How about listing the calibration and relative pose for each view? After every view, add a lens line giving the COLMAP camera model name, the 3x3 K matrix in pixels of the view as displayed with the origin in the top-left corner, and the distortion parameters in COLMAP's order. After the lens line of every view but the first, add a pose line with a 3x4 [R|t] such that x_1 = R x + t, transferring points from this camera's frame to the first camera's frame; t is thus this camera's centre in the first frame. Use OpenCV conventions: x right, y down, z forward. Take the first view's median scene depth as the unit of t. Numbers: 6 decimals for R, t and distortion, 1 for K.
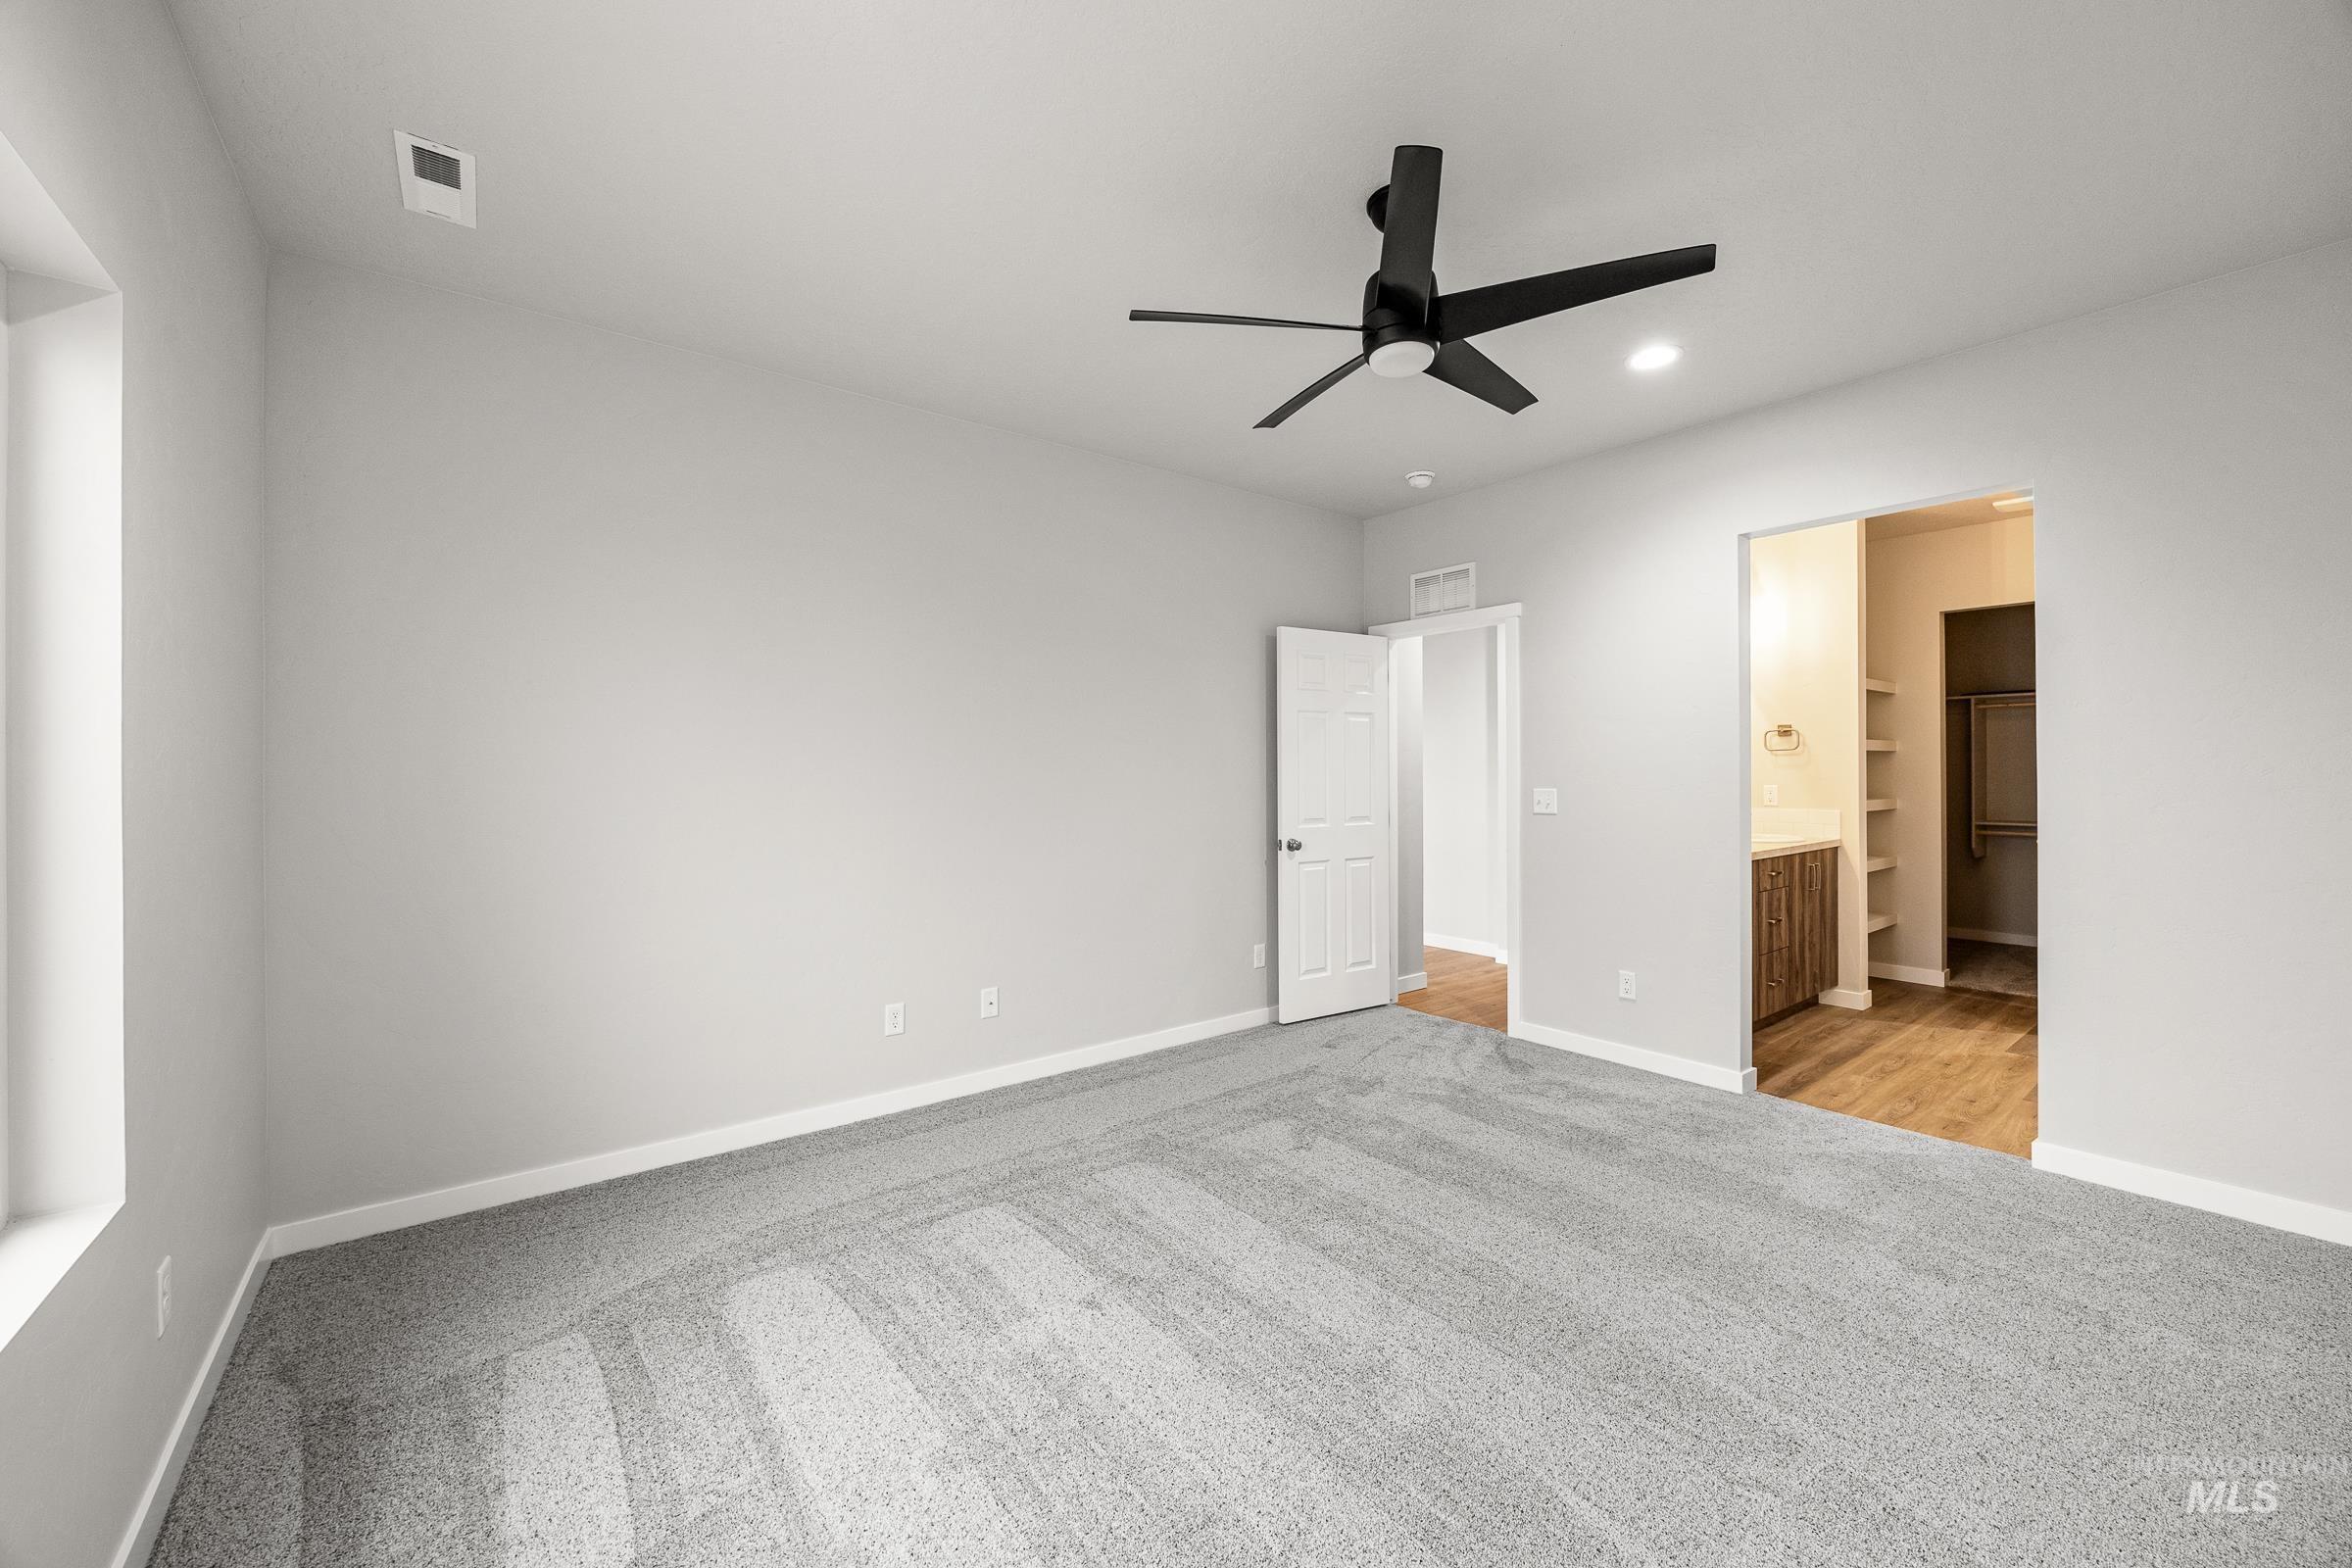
lens RADIAL K [[902.7, 0, 1176.0], [0, 902.7, 784.0], [0, 0, 1]] dist [0.002681, 0.000131]
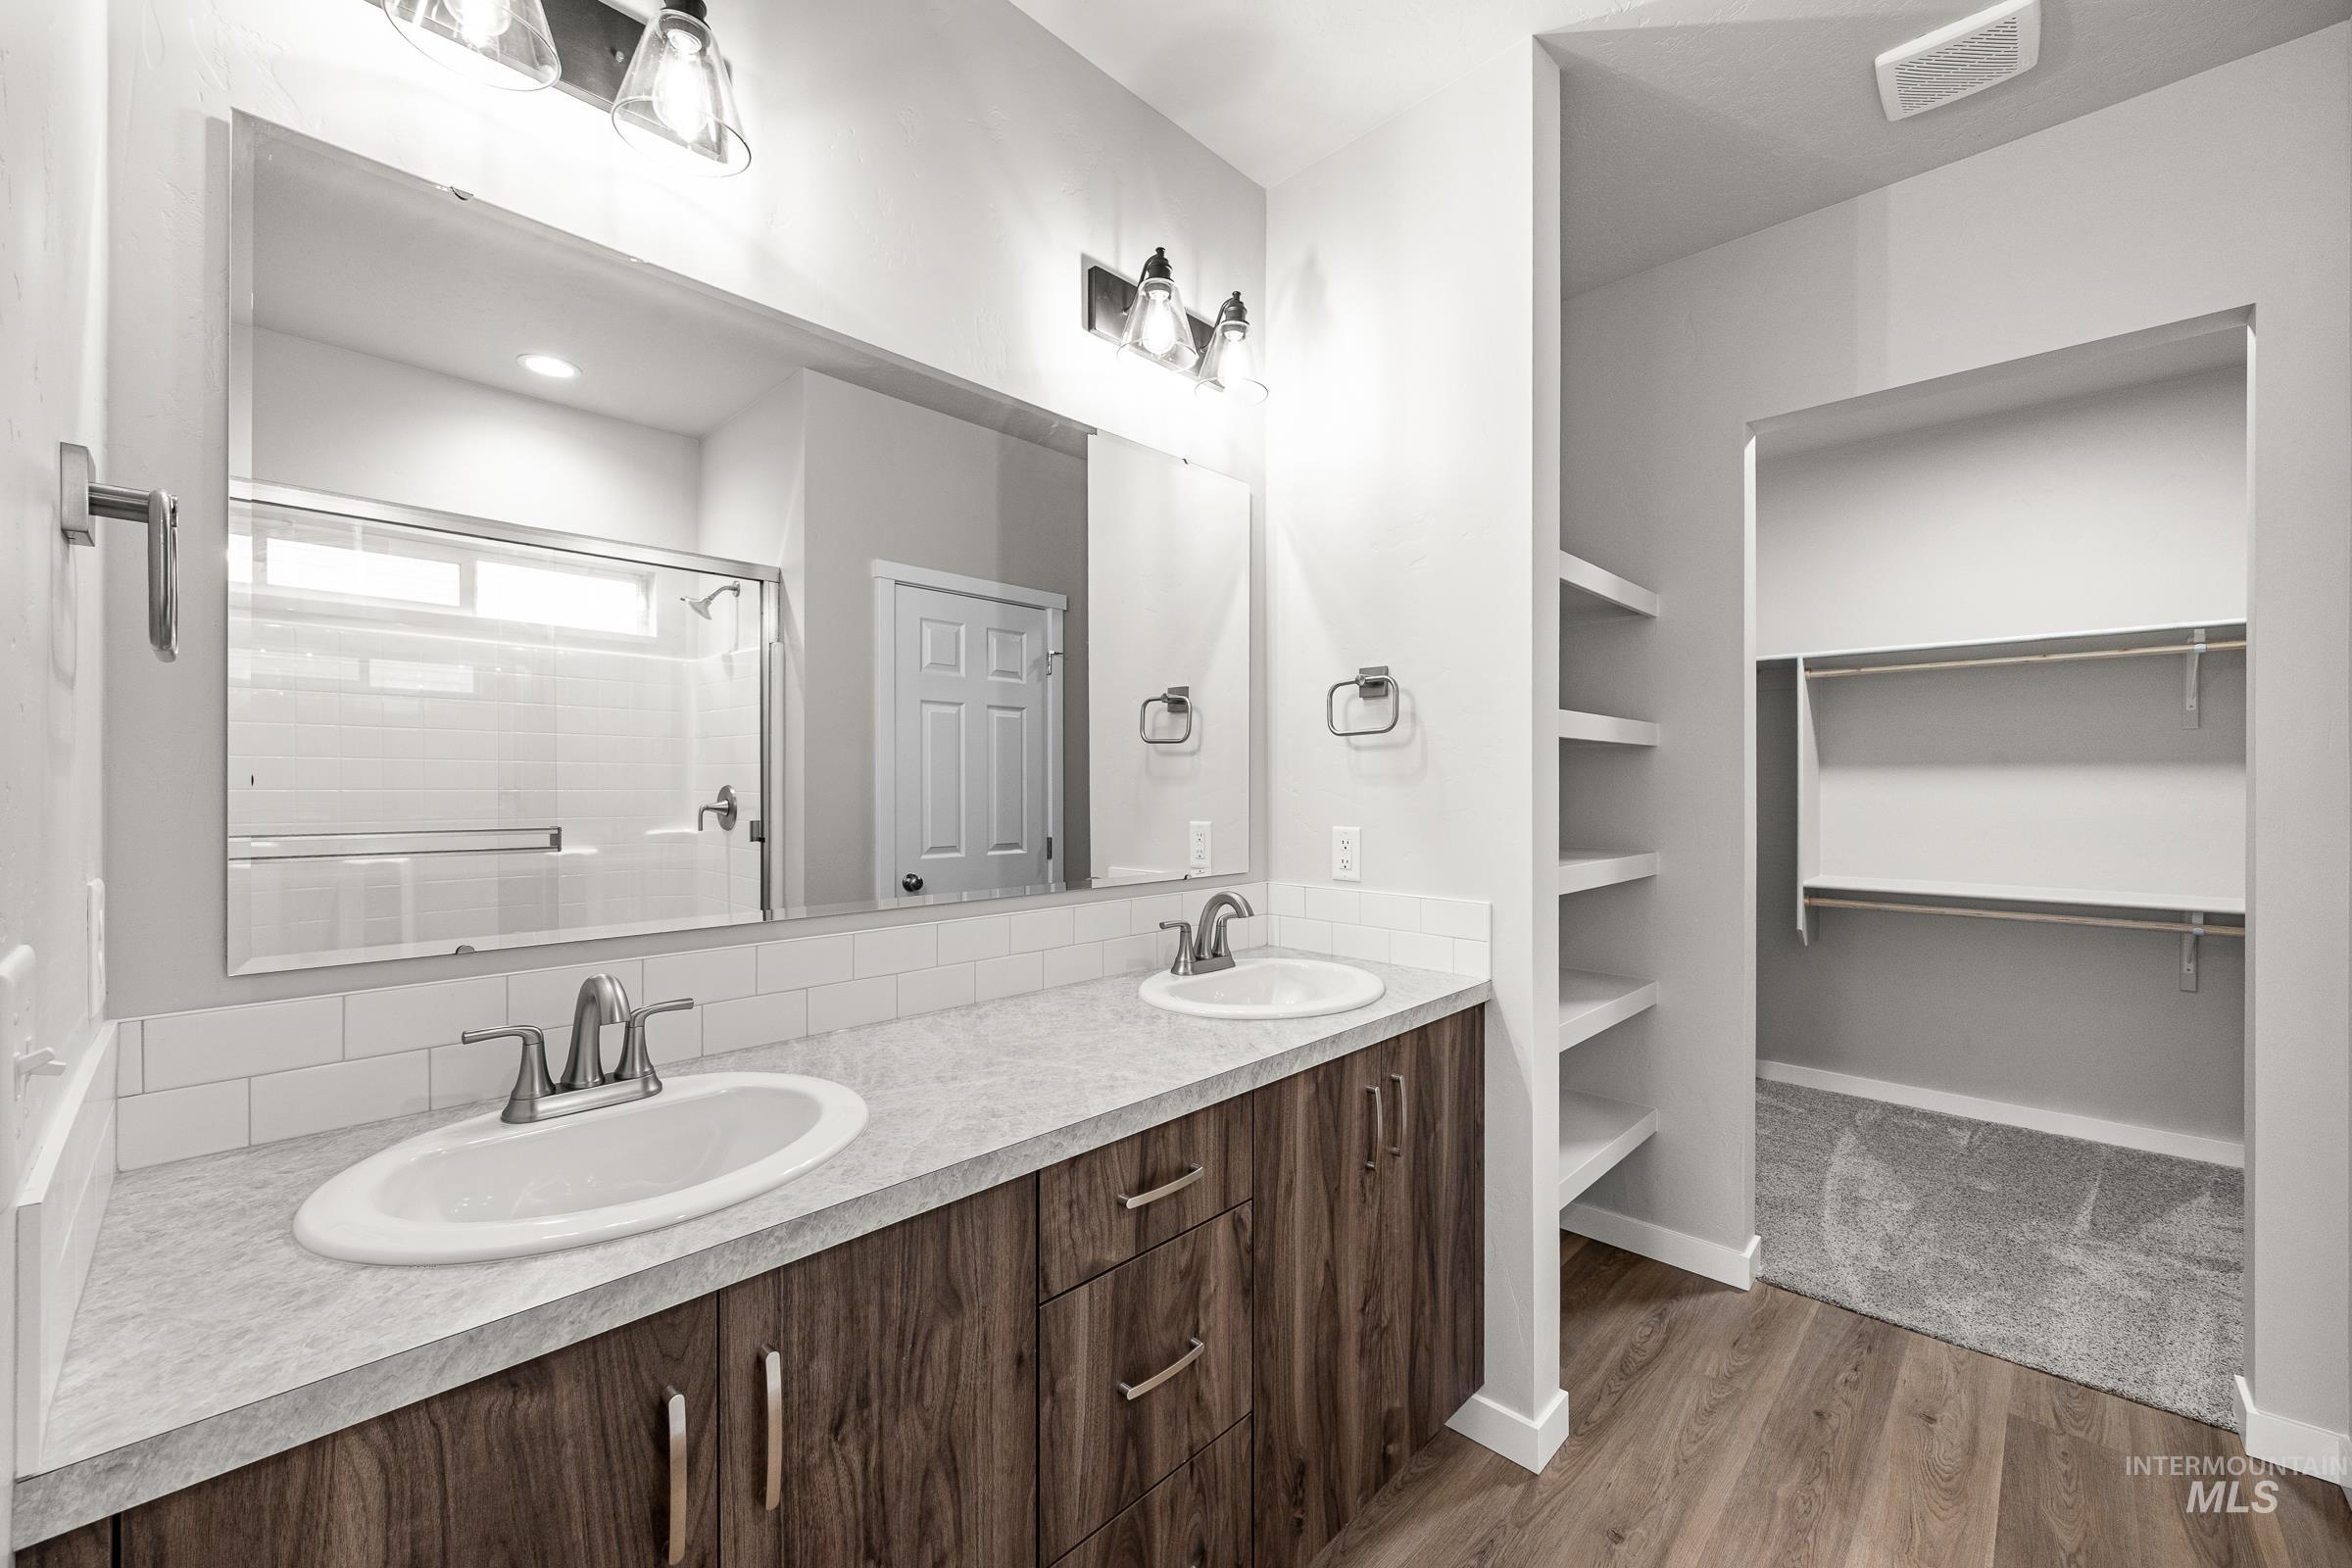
lens RADIAL K [[927.5, 0, 1176.0], [0, 927.5, 784.0], [0, 0, 1]] dist [-0.001187, -0.000272]
pose [[0.989567, 0.011673, 0.143599, 0.535614], [-0.010805, 0.999918, -0.006830, -0.013103], [-0.143667, 0.005207, 0.989612, 0.627973]]
